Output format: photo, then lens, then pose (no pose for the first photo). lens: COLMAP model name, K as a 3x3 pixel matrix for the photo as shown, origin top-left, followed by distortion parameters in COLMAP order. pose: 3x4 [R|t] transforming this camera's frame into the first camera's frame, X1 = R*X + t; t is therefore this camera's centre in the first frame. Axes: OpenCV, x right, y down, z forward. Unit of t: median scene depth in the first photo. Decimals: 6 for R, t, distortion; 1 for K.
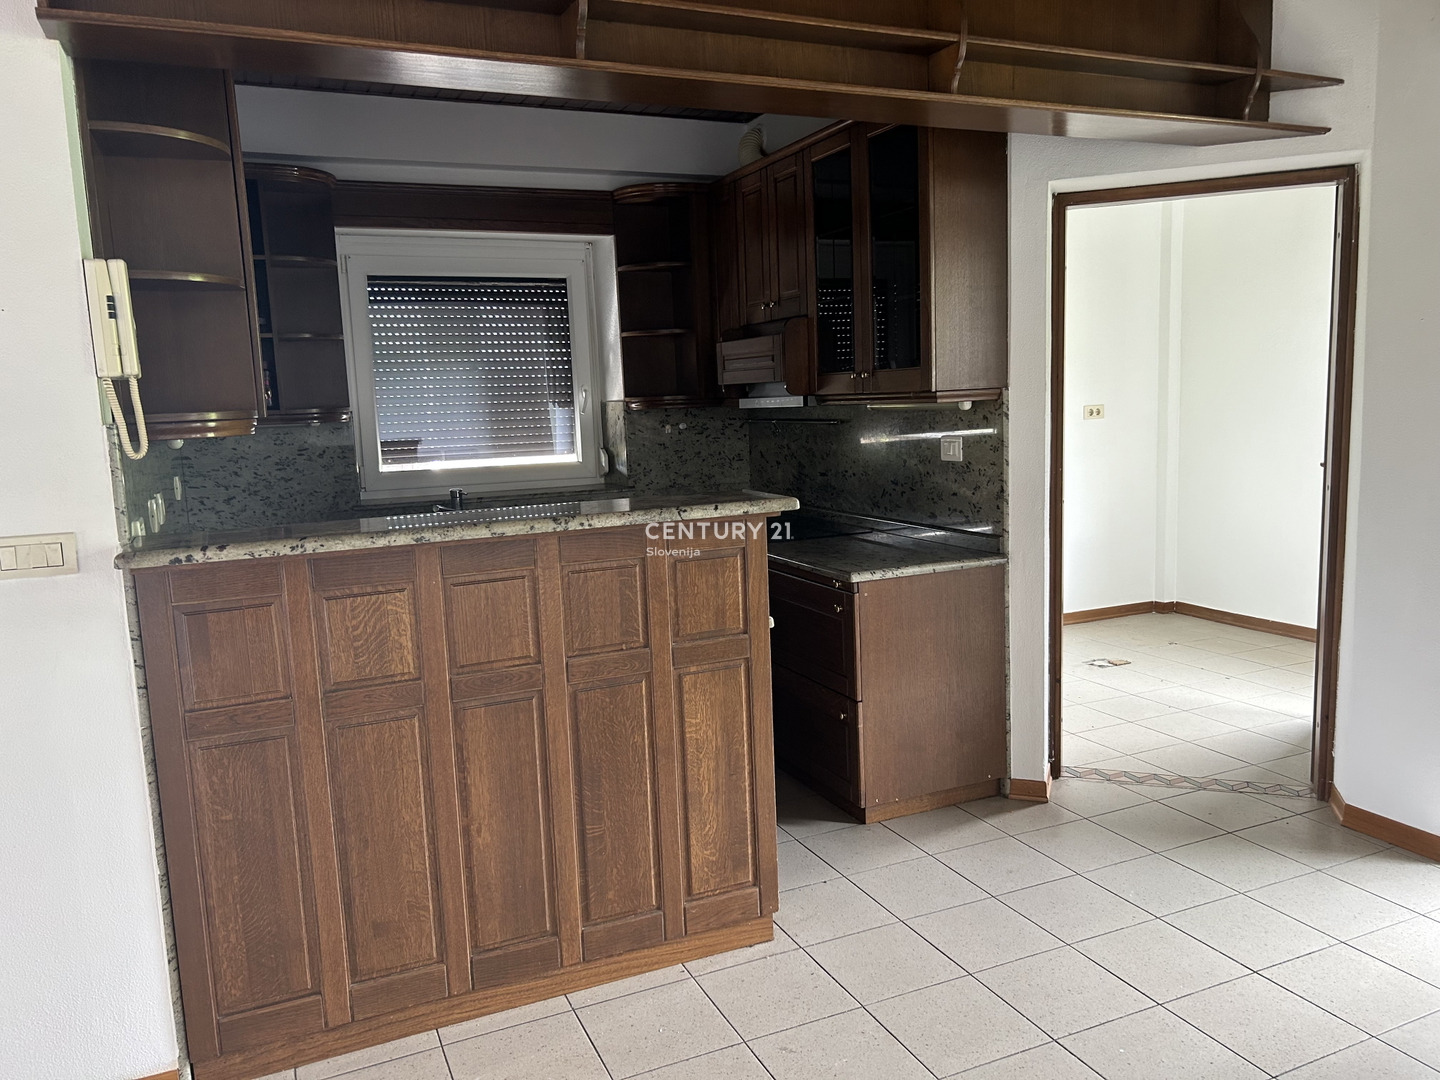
lens RADIAL K [[1085.5, 0, 719.6], [0, 1085.5, 543.1], [0, 0, 1]] dist [0.035615, 0.001931]
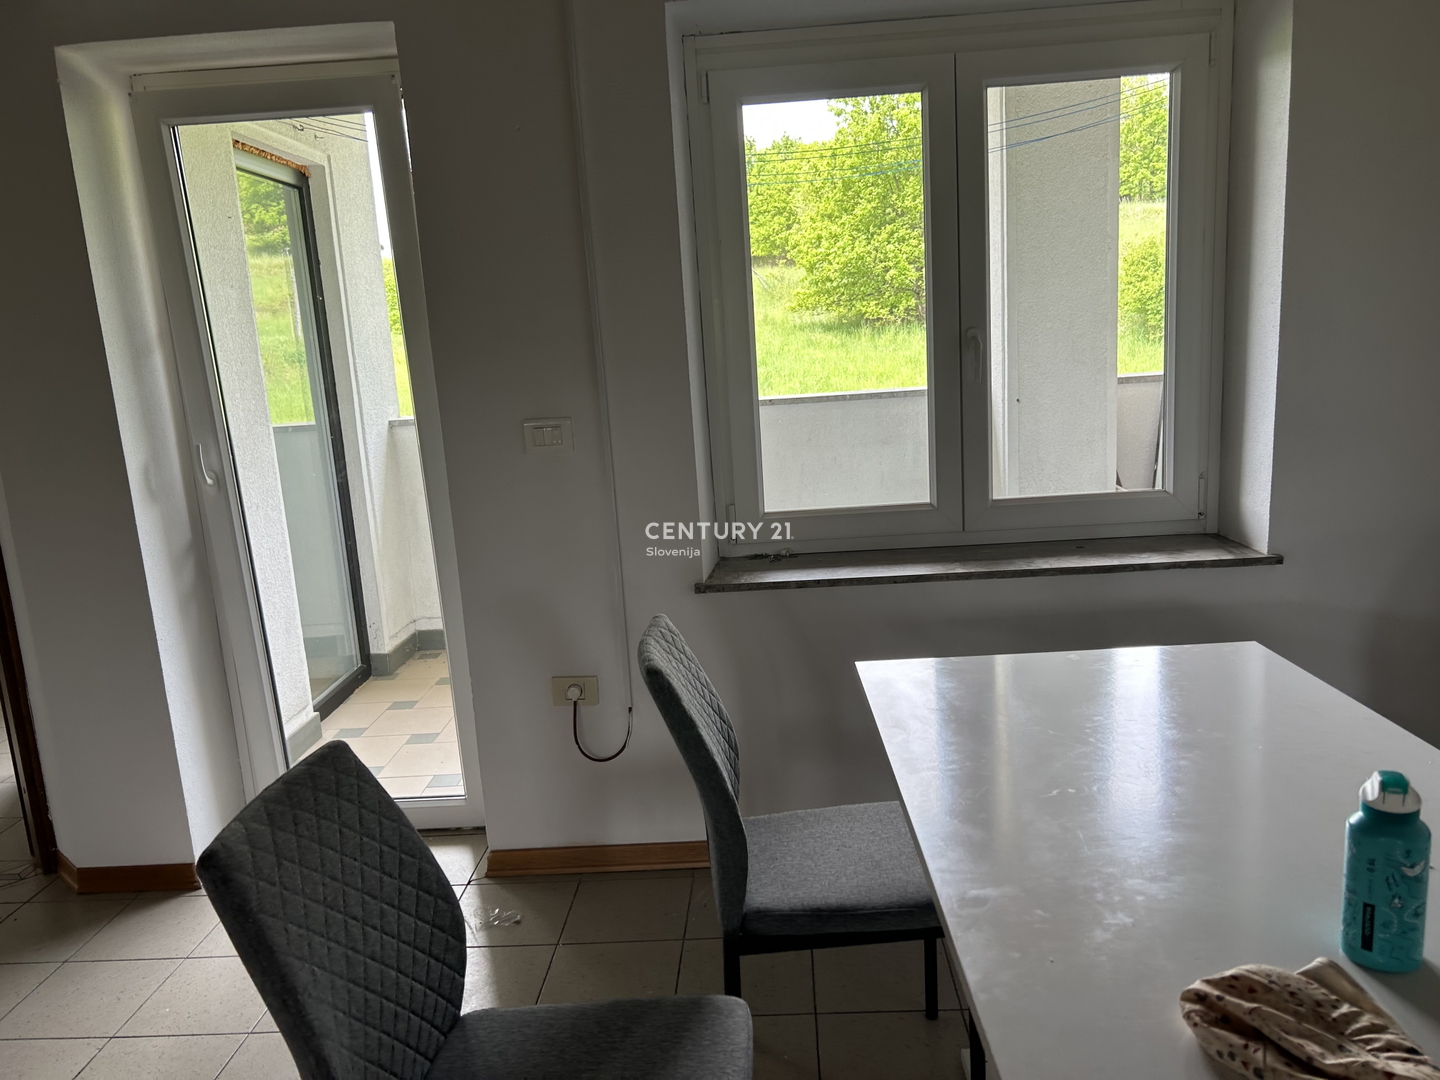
lens RADIAL K [[1085.5, 0, 720.1], [0, 1085.5, 544.5], [0, 0, 1]] dist [0.035615, 0.001931]
pose [[0.439818, -0.175521, 0.880768, 0.058589], [0.178900, 0.978184, 0.105599, -0.017928], [-0.880088, 0.111125, 0.461623, 0.102476]]
